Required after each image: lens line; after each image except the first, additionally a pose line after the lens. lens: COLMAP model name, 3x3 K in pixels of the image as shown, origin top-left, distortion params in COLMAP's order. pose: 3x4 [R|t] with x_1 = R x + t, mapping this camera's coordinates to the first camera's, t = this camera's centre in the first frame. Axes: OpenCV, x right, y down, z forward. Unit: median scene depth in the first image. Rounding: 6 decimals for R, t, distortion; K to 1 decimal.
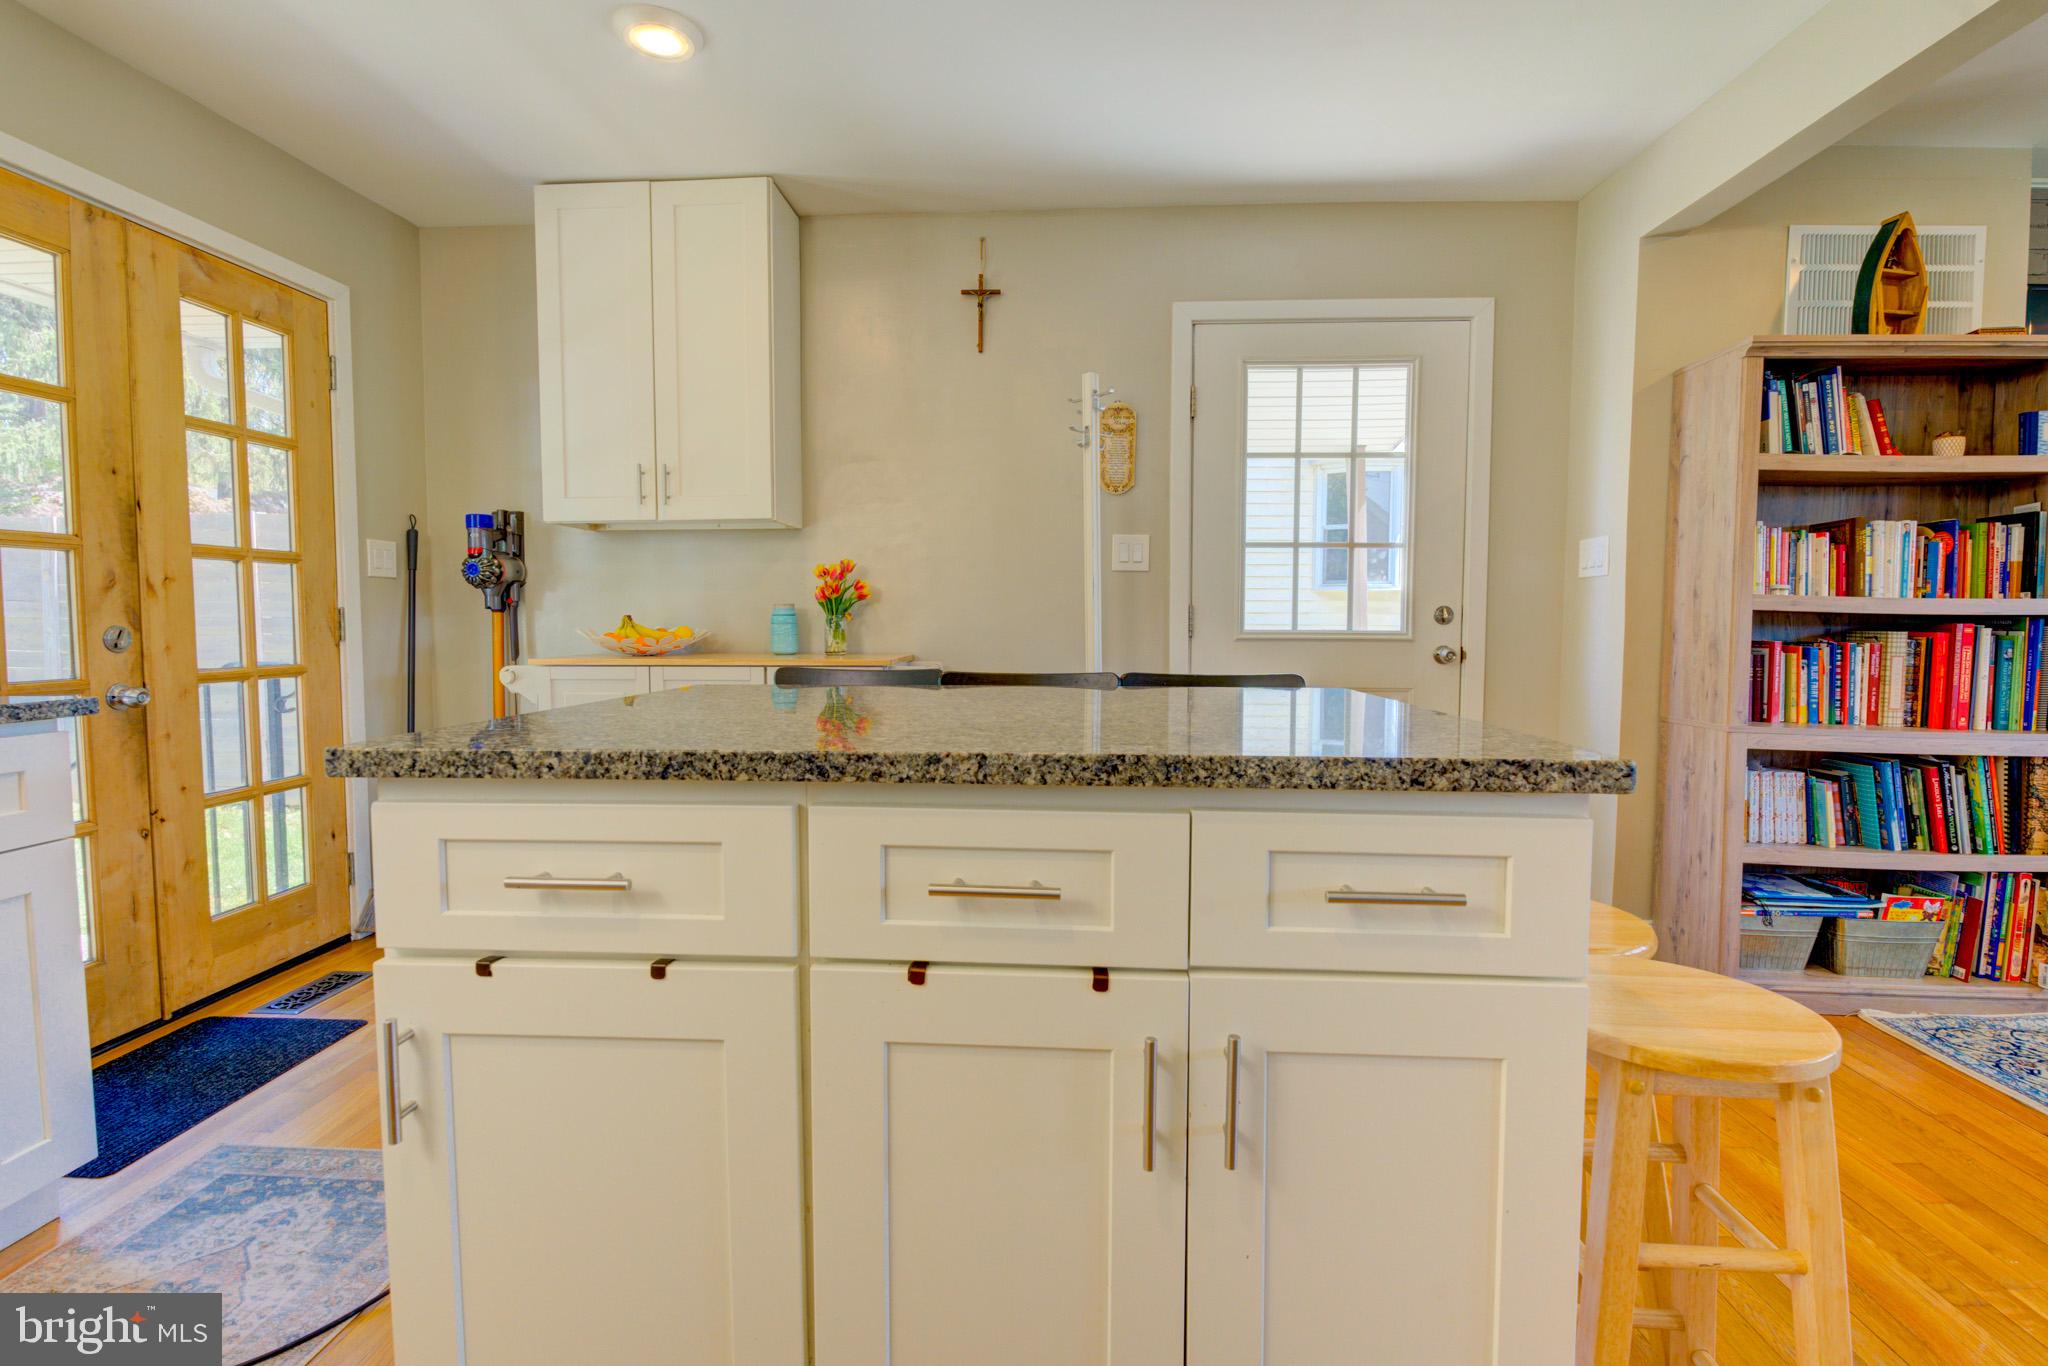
lens RADIAL K [[910.7, 0, 1020.0], [0, 910.7, 663.8], [0, 0, 1]] dist [-0.003171, -0.003498]
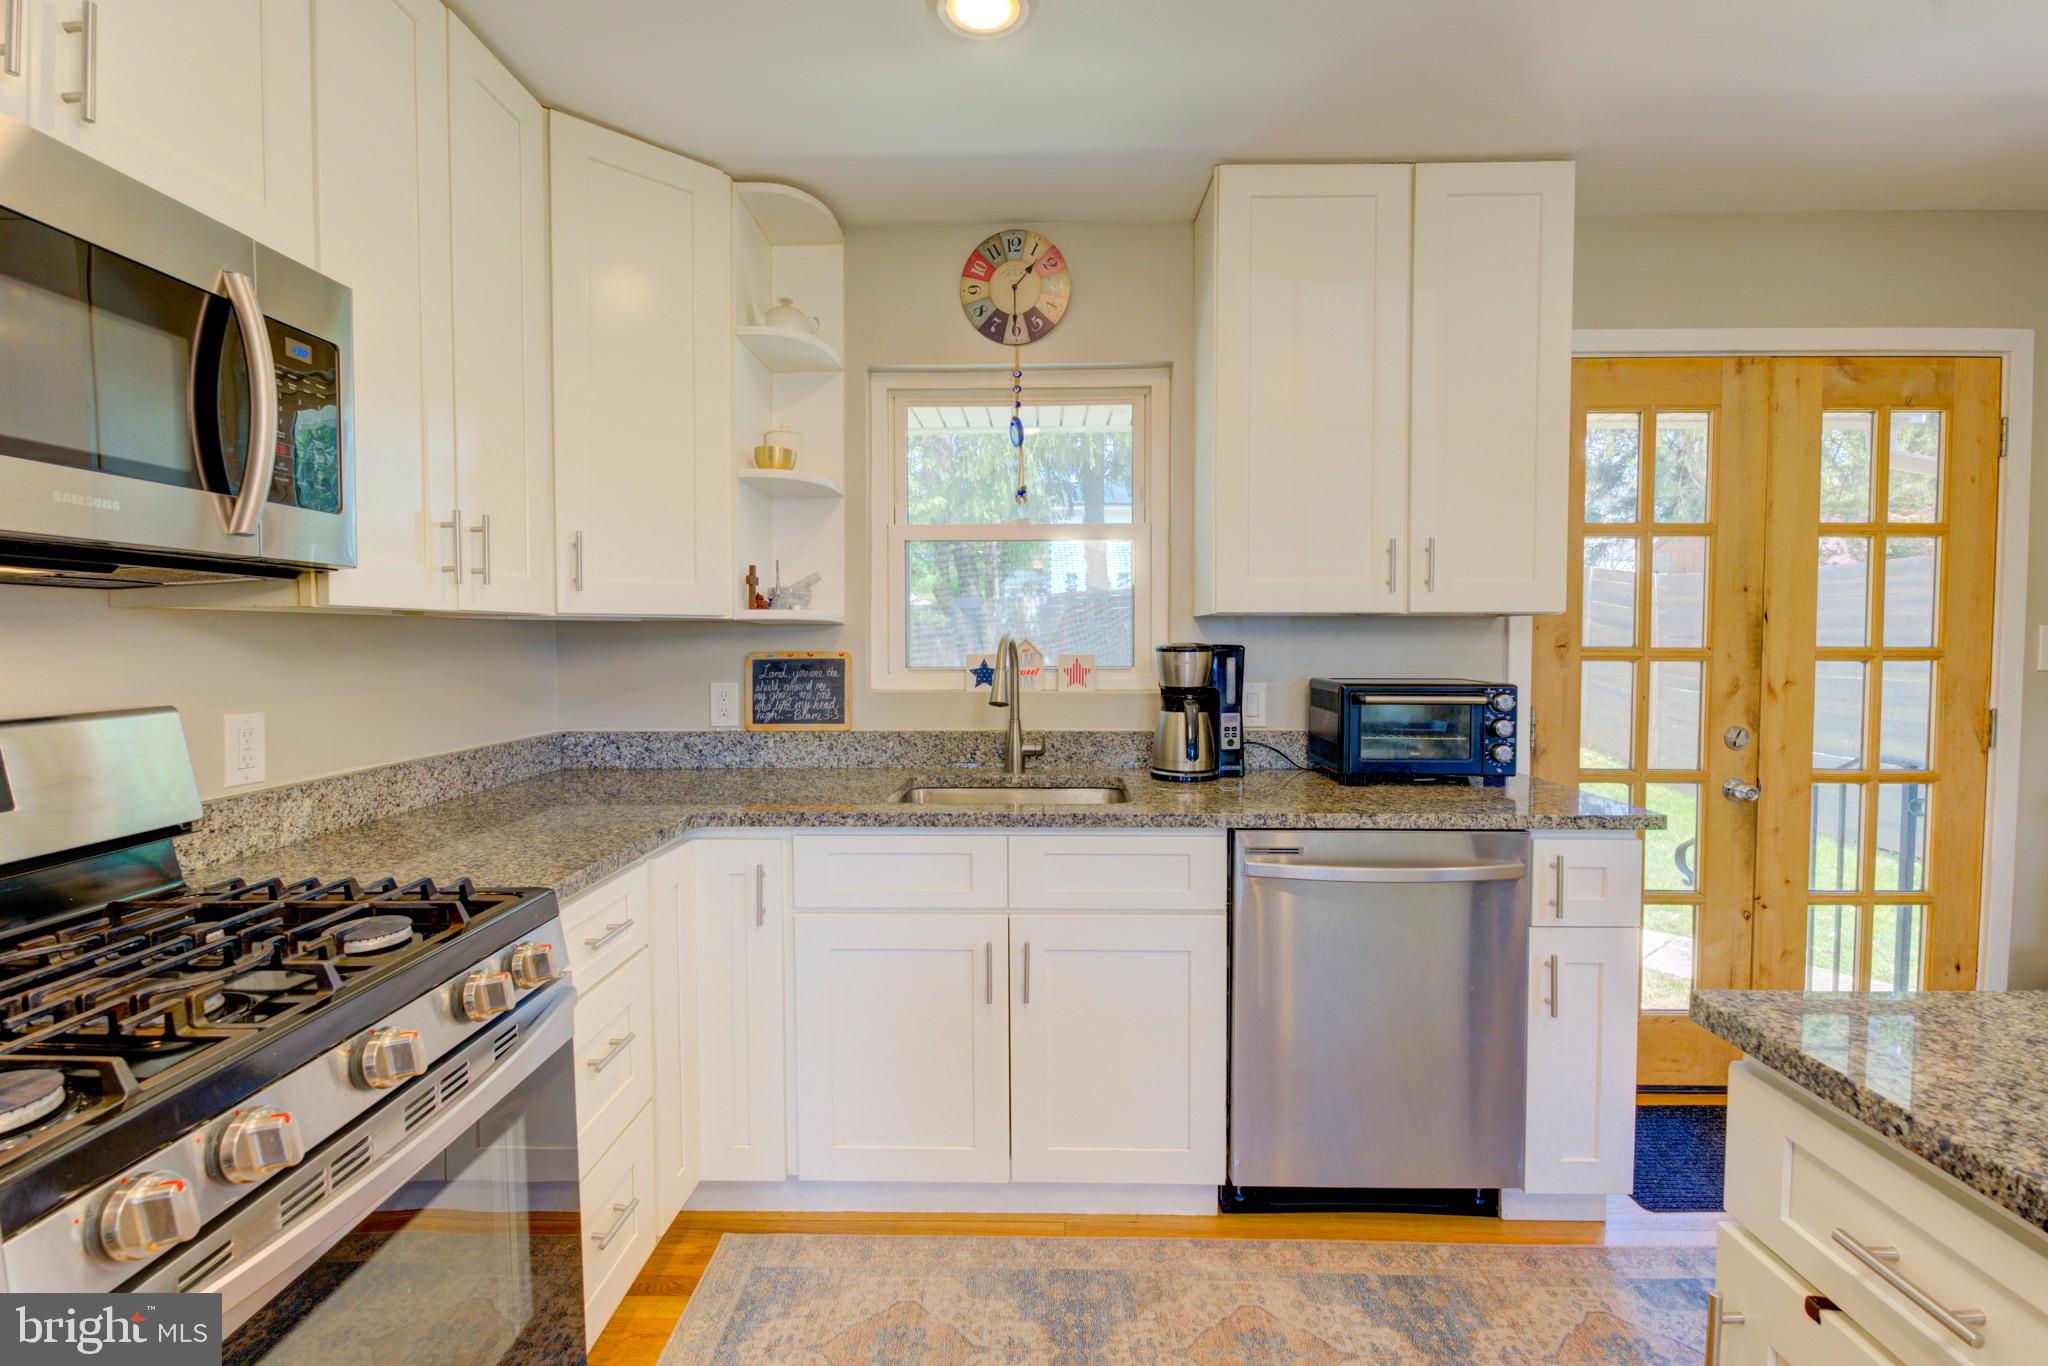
lens RADIAL K [[910.7, 0, 1014.0], [0, 910.7, 664.7], [0, 0, 1]] dist [-0.003171, -0.003498]
pose [[0.036442, 0.035025, -0.998722, 0.077109], [-0.060386, 0.997637, 0.032783, -0.089135], [0.997510, 0.059114, 0.038471, 0.053534]]
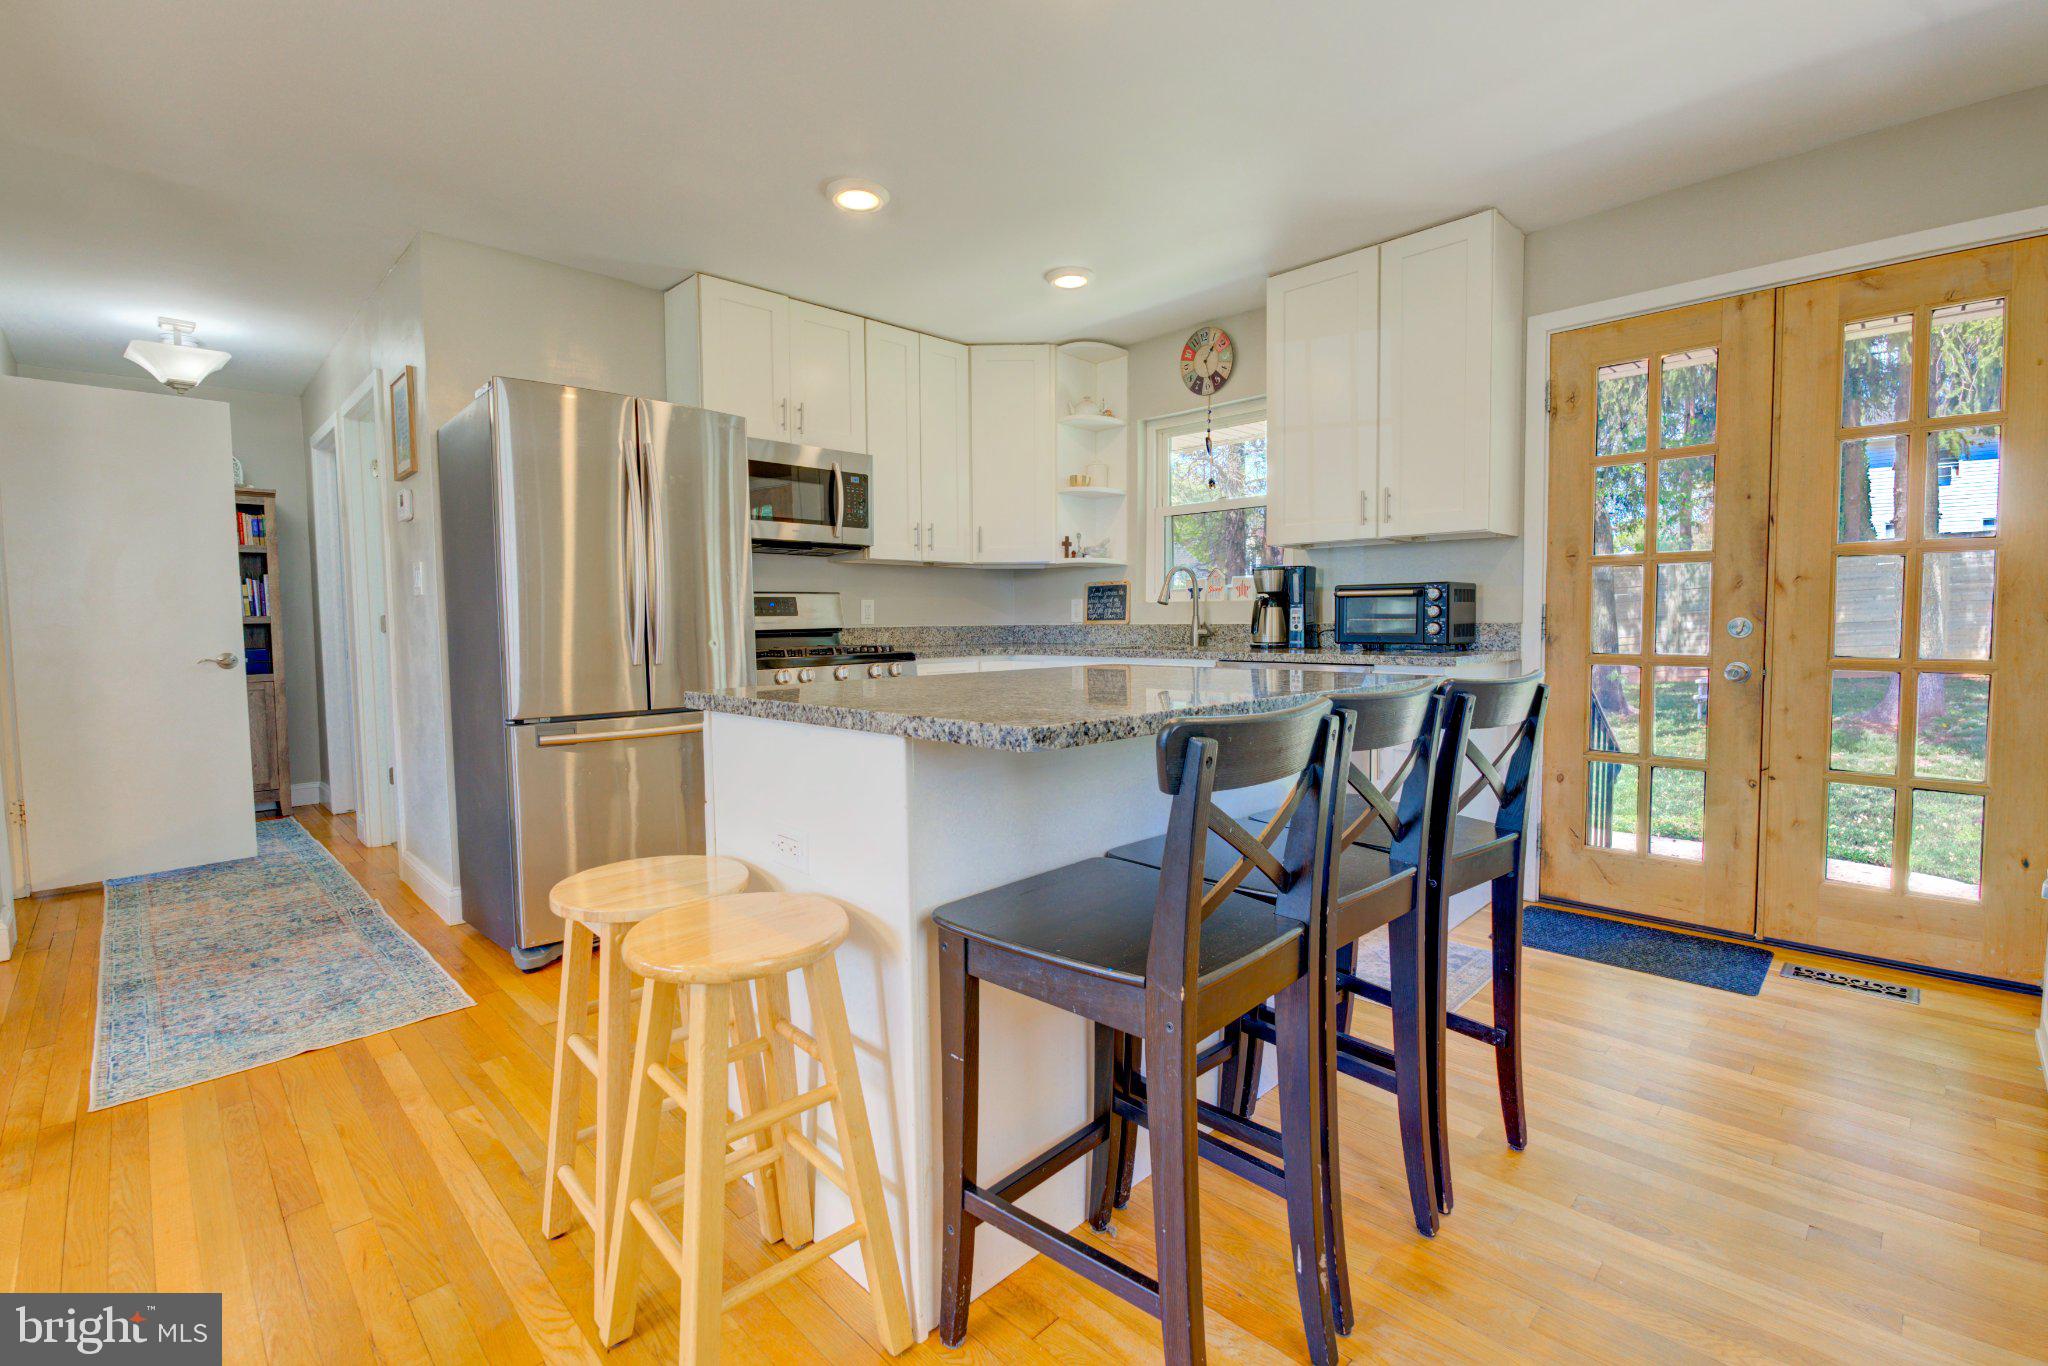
lens RADIAL K [[915.7, 0, 1006.0], [0, 915.7, 655.4], [0, 0, 1]] dist [-0.002916, -0.000317]
pose [[-0.675932, 0.037255, -0.736022, 0.589995], [-0.034503, 0.996027, 0.082102, -0.051634], [0.736156, 0.080890, -0.671961, 0.984218]]
